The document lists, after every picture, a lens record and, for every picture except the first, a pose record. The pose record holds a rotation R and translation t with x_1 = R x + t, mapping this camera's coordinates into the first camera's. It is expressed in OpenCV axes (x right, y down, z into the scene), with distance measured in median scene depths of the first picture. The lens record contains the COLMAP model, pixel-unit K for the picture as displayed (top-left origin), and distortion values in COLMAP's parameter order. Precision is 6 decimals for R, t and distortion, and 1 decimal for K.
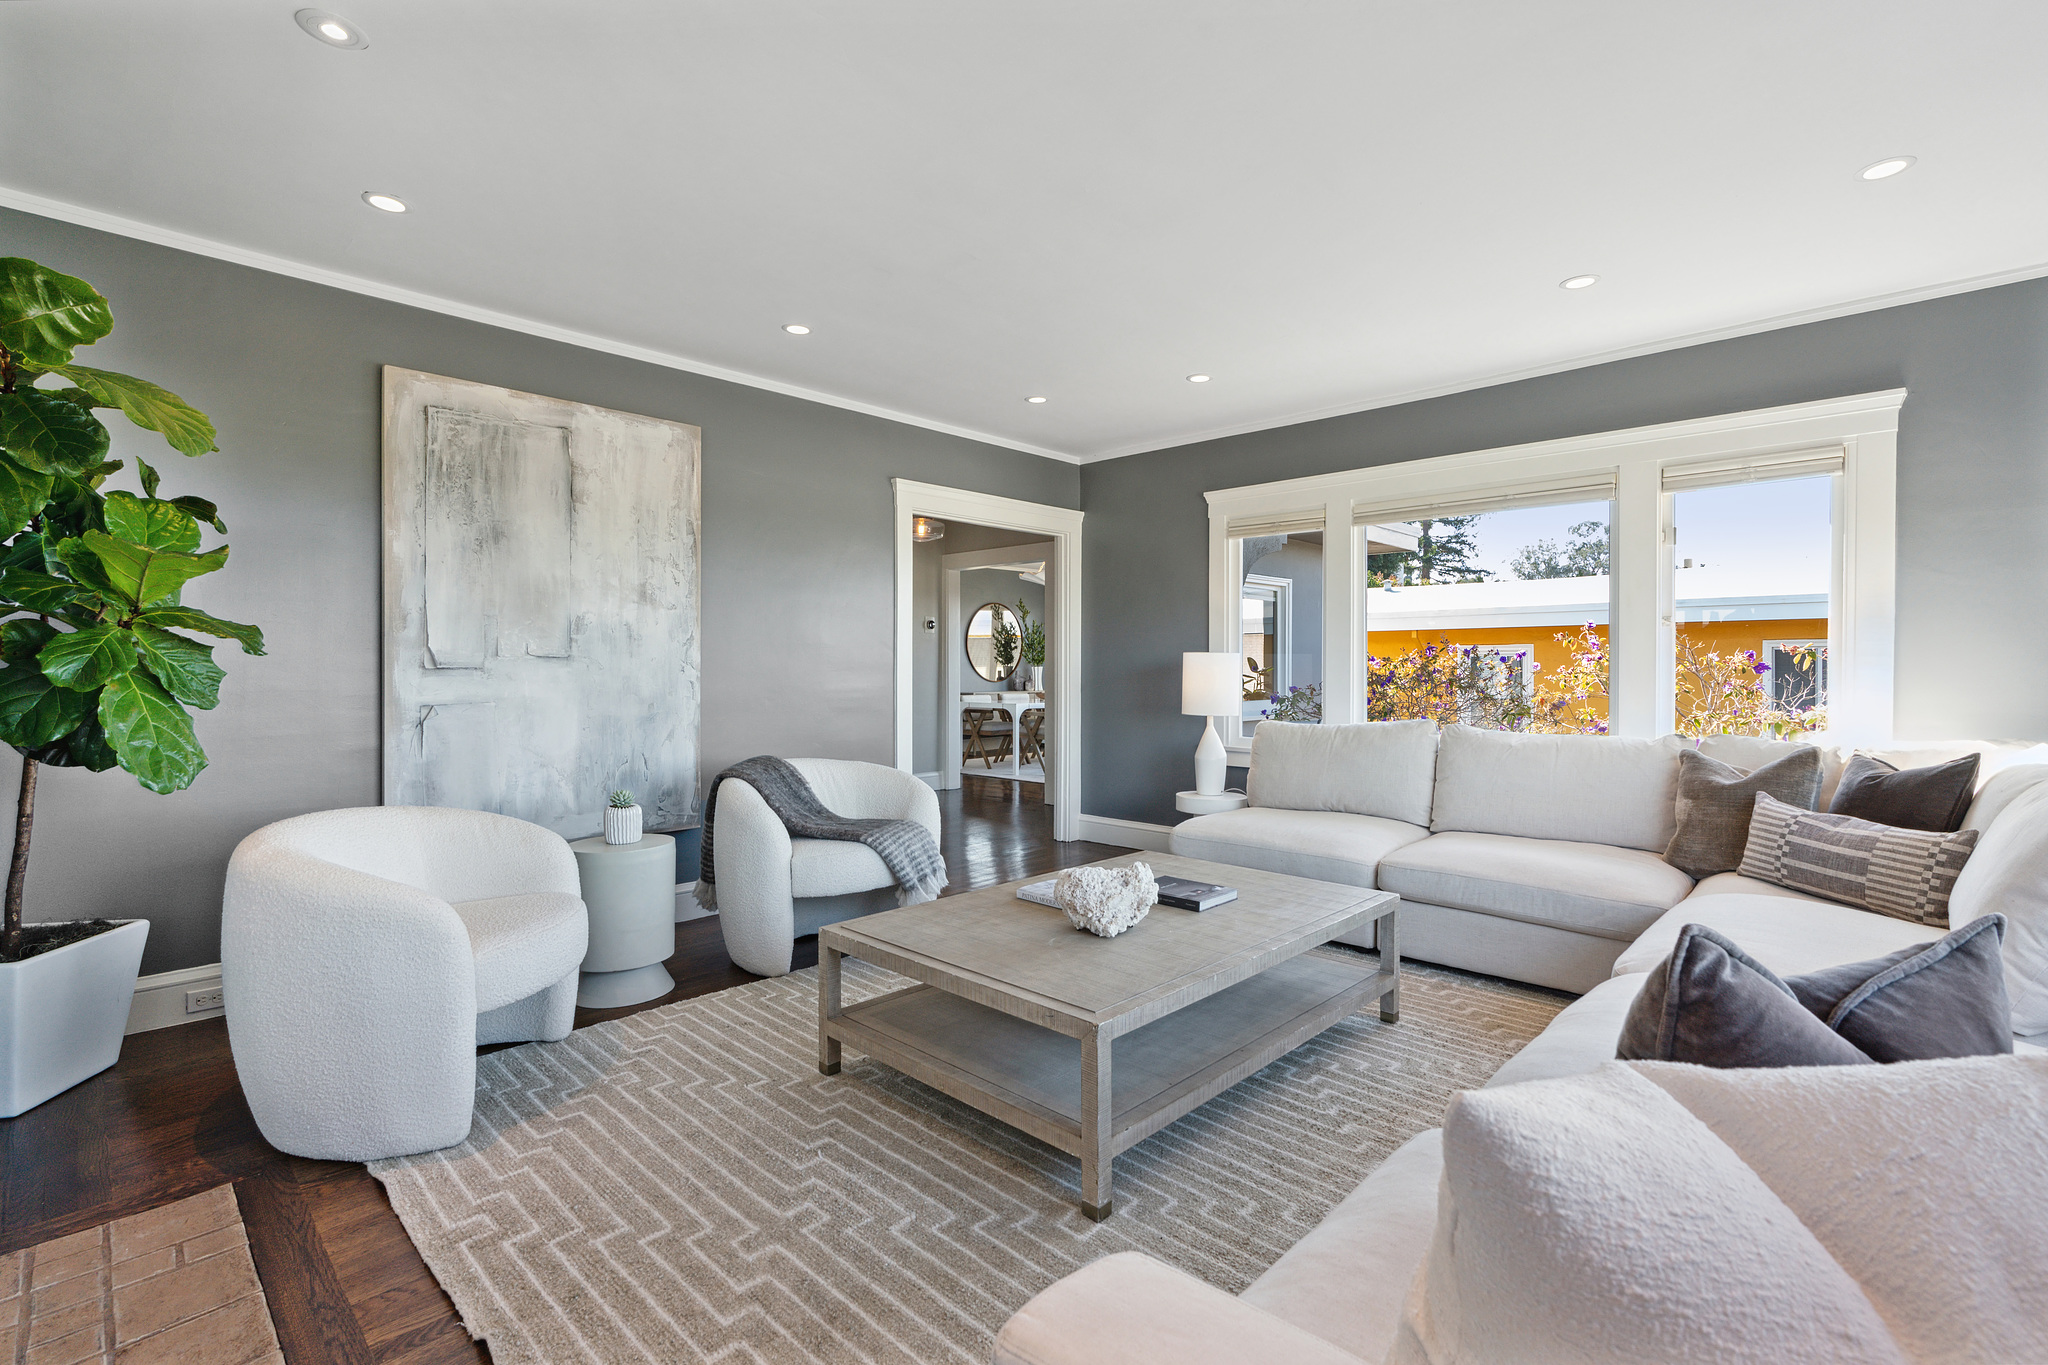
lens RADIAL K [[927.8, 0, 1025.8], [0, 927.8, 675.6], [0, 0, 1]] dist [-0.002158, 0.000022]
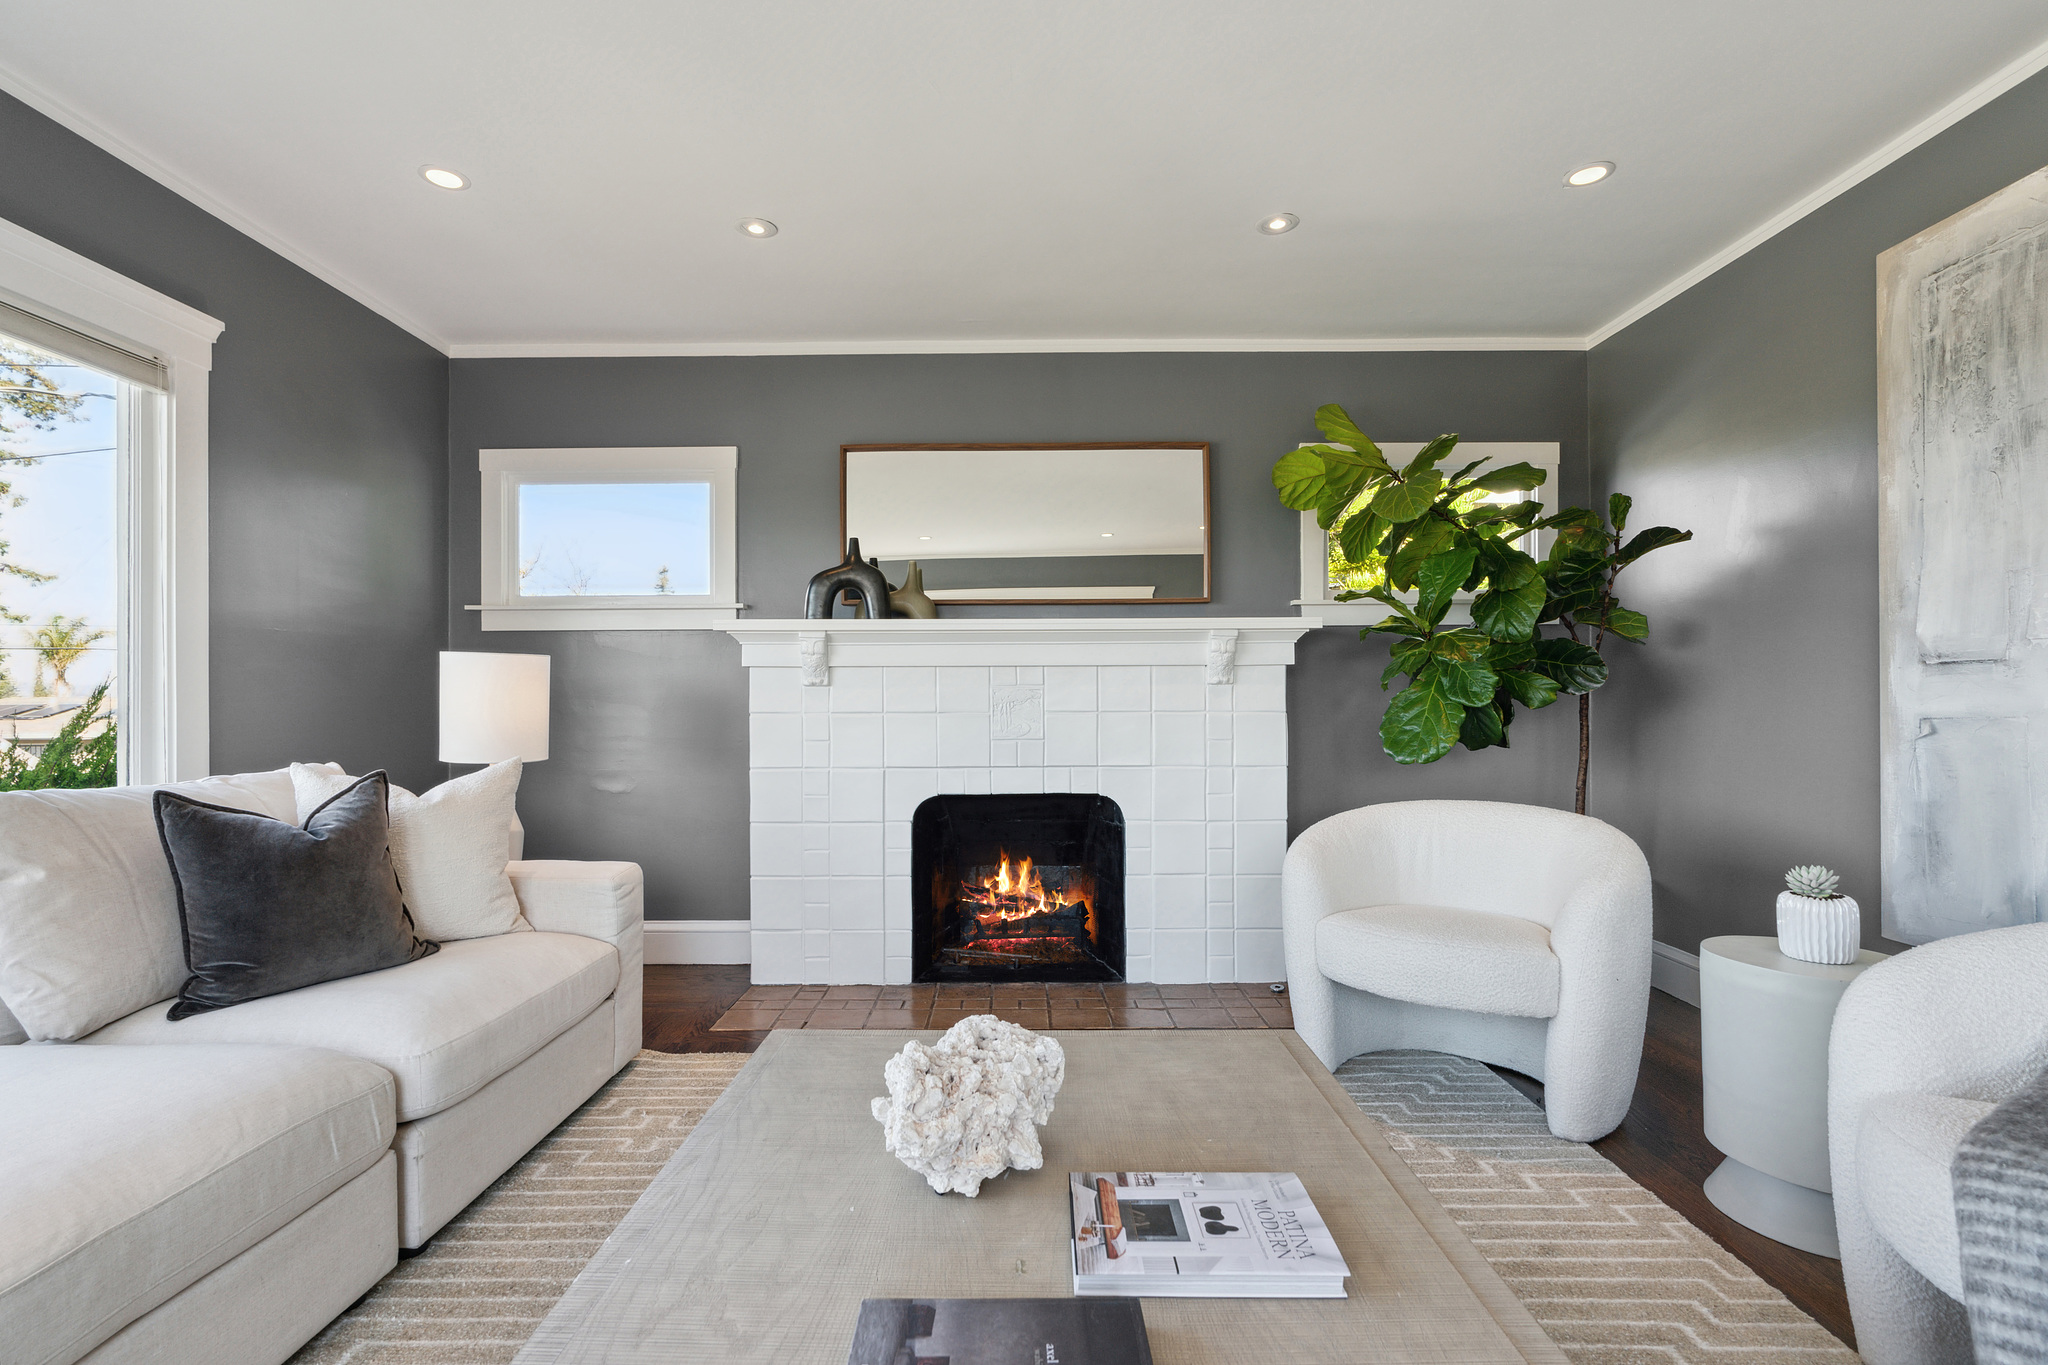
lens RADIAL K [[927.8, 0, 1015.6], [0, 927.8, 703.5], [0, 0, 1]] dist [-0.002158, 0.000022]
pose [[-0.725560, -0.001413, -0.688157, 0.304301], [-0.001855, 0.999998, -0.000098, 0.022327], [0.688156, 0.001205, -0.725562, 1.029687]]
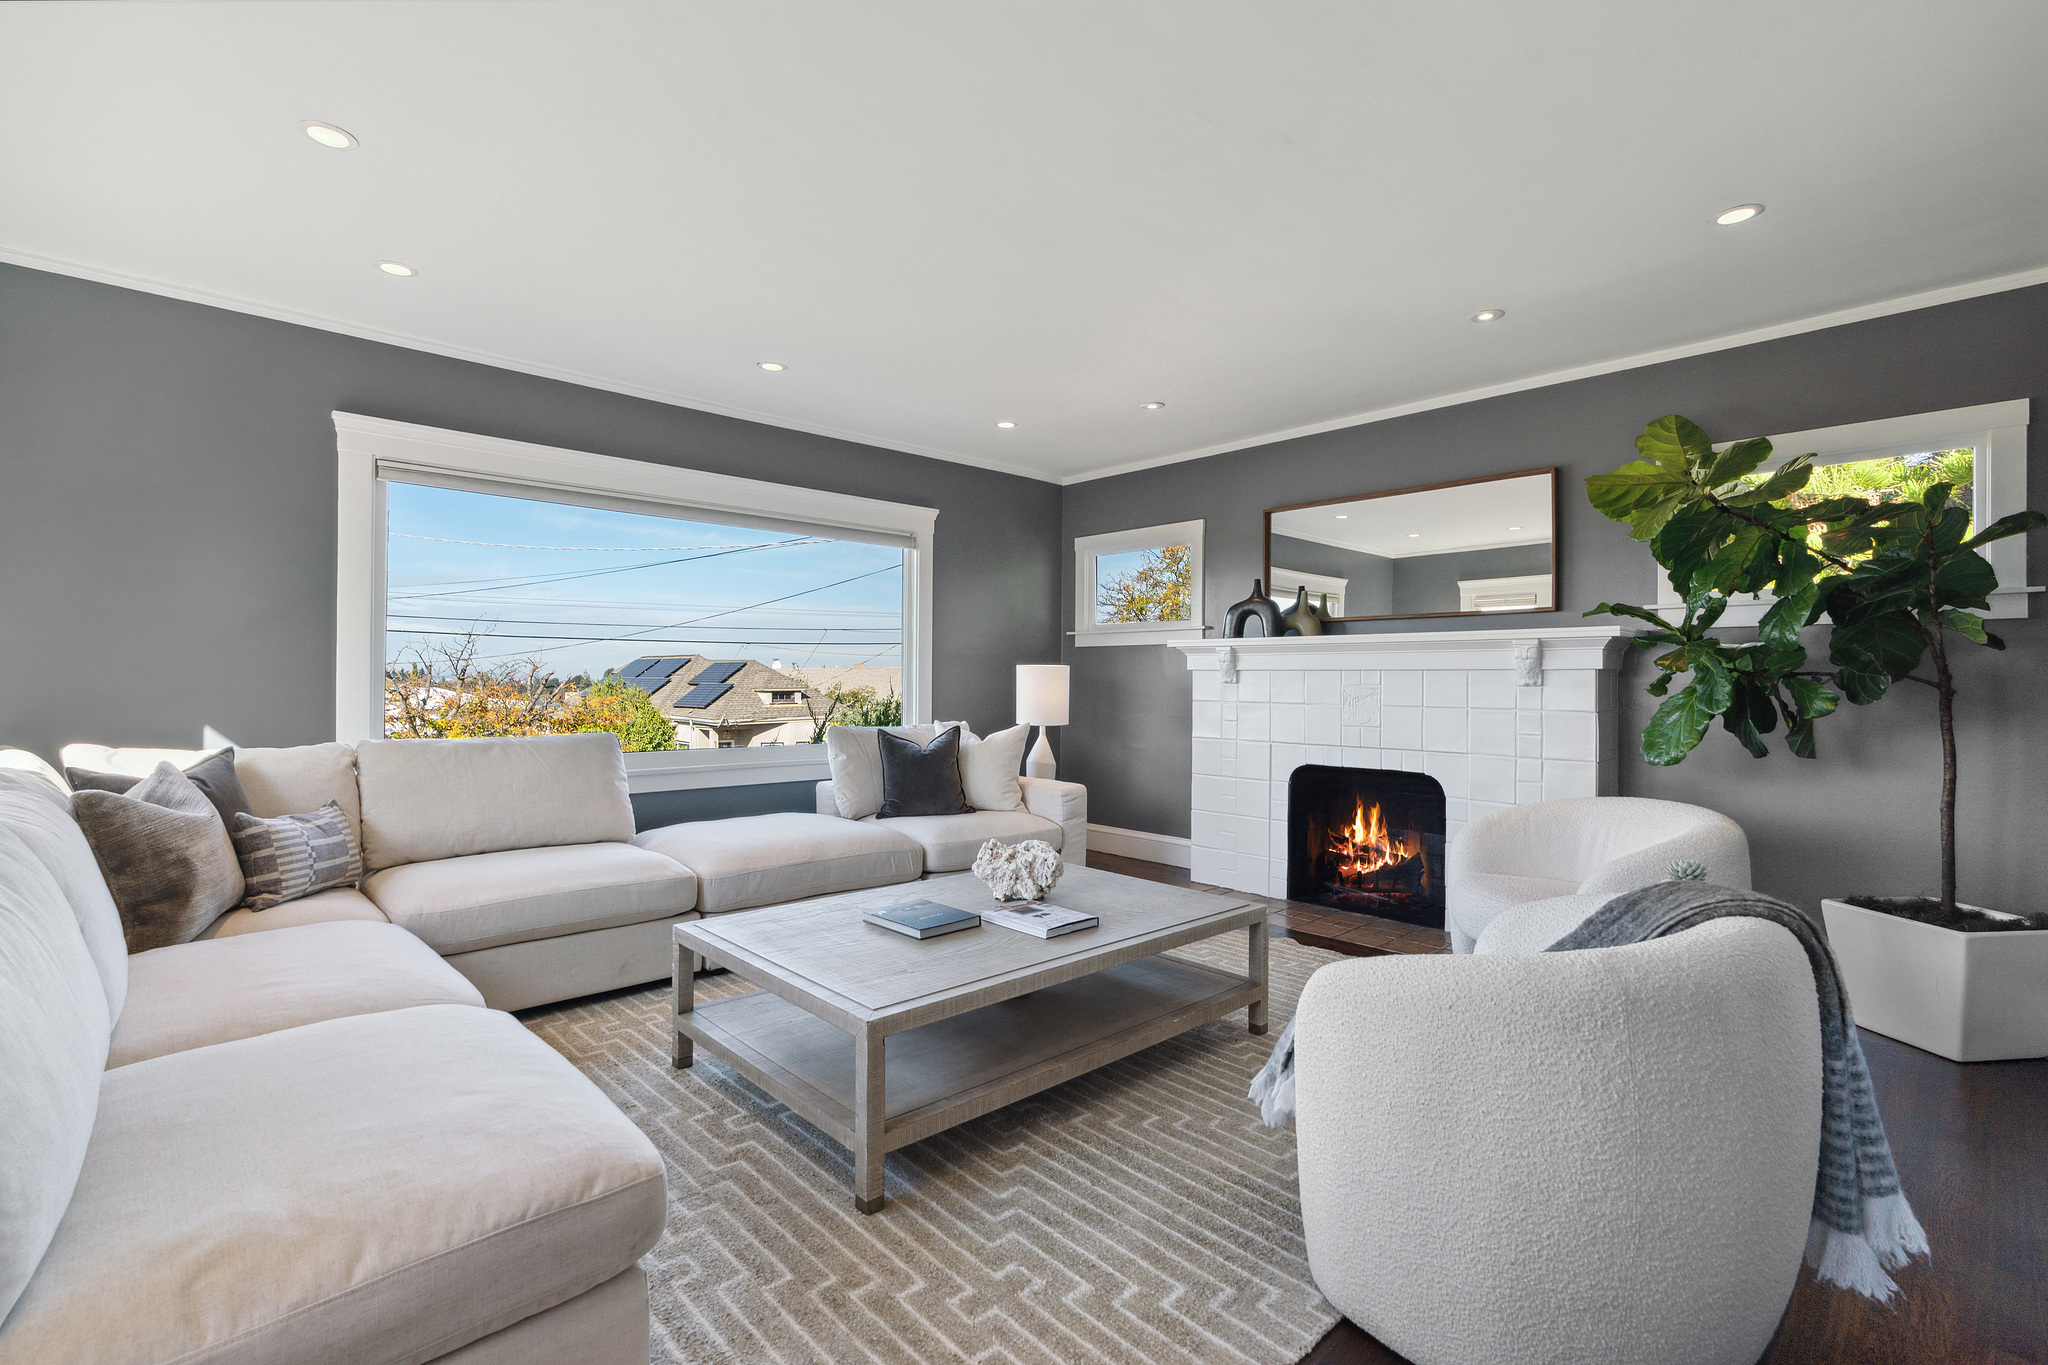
lens RADIAL K [[927.8, 0, 1027.9], [0, 927.8, 675.8], [0, 0, 1]] dist [-0.002158, 0.000022]
pose [[-0.999178, -0.010991, 0.039008, 0.037002], [-0.010959, 0.999939, 0.001035, -0.005616], [-0.039017, 0.000607, -0.999238, 1.613173]]
